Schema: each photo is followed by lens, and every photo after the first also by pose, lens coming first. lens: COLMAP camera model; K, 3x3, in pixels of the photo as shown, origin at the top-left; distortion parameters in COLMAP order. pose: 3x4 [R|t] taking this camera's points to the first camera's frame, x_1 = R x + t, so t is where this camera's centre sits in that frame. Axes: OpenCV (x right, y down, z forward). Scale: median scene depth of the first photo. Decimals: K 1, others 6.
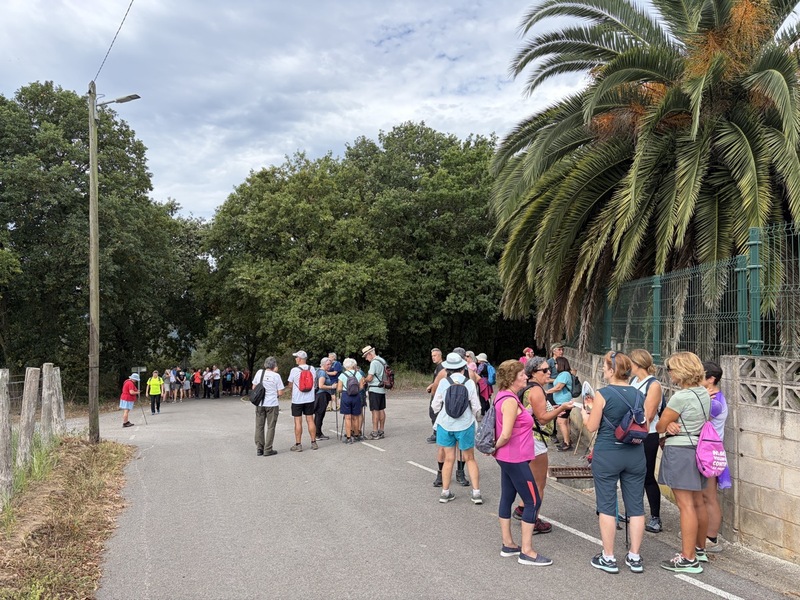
lens RADIAL K [[606.5, 0, 400.0], [0, 606.5, 300.0], [0, 0, 1]] dist [0.000632, 0.000261]
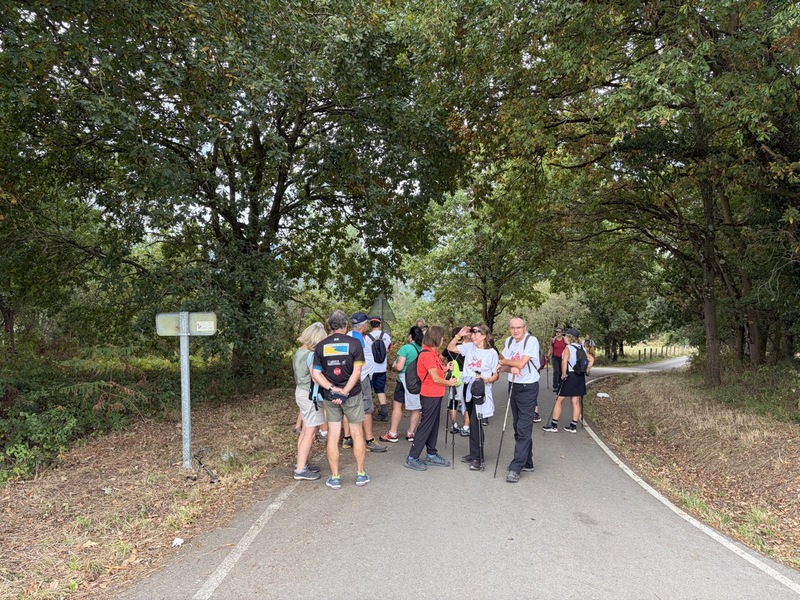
lens RADIAL K [[606.5, 0, 400.0], [0, 606.5, 300.0], [0, 0, 1]] dist [0.000632, 0.000261]
pose [[0.951638, 0.027019, -0.306031, -0.197043], [-0.005445, 0.997452, 0.071129, 0.062445], [0.307174, -0.066022, 0.949361, 0.561849]]
